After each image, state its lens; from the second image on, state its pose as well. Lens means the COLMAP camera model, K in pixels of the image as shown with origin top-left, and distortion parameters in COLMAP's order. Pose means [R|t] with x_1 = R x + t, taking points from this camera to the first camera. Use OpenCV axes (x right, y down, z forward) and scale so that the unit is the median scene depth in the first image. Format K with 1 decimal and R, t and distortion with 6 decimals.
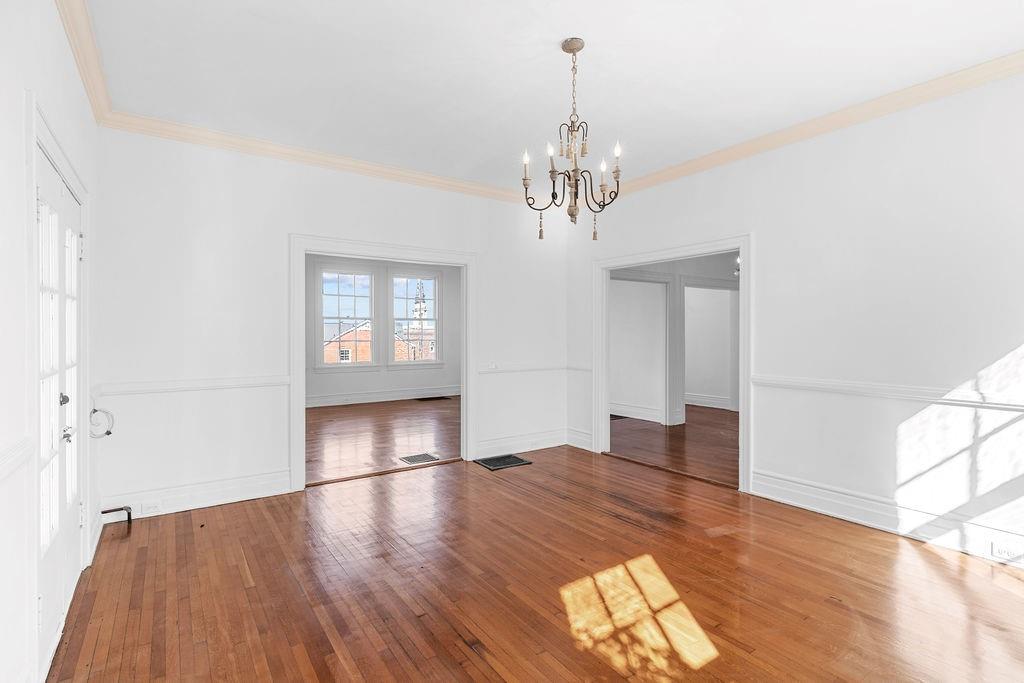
lens RADIAL K [[478.2, 0, 506.1], [0, 478.2, 337.3], [0, 0, 1]] dist [-0.001204, -0.000044]
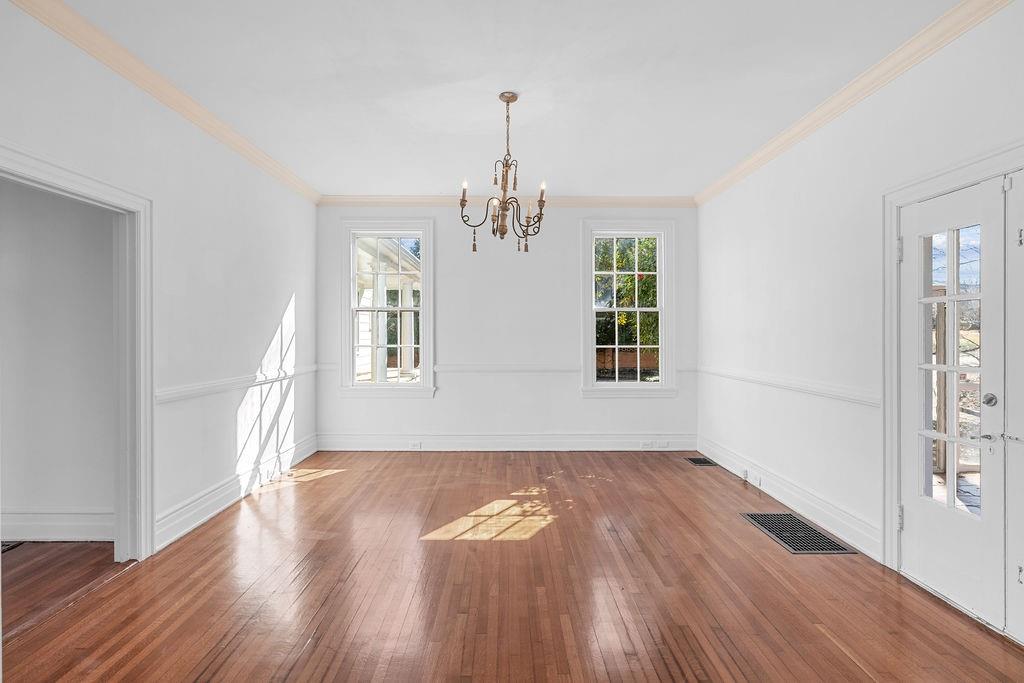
lens RADIAL K [[478.2, 0, 504.9], [0, 478.2, 337.9], [0, 0, 1]] dist [-0.001204, -0.000044]
pose [[-0.814791, -0.002479, 0.579749, -0.623959], [0.004670, 0.999930, 0.010839, -0.015709], [-0.579735, 0.011539, -0.814723, 2.255639]]
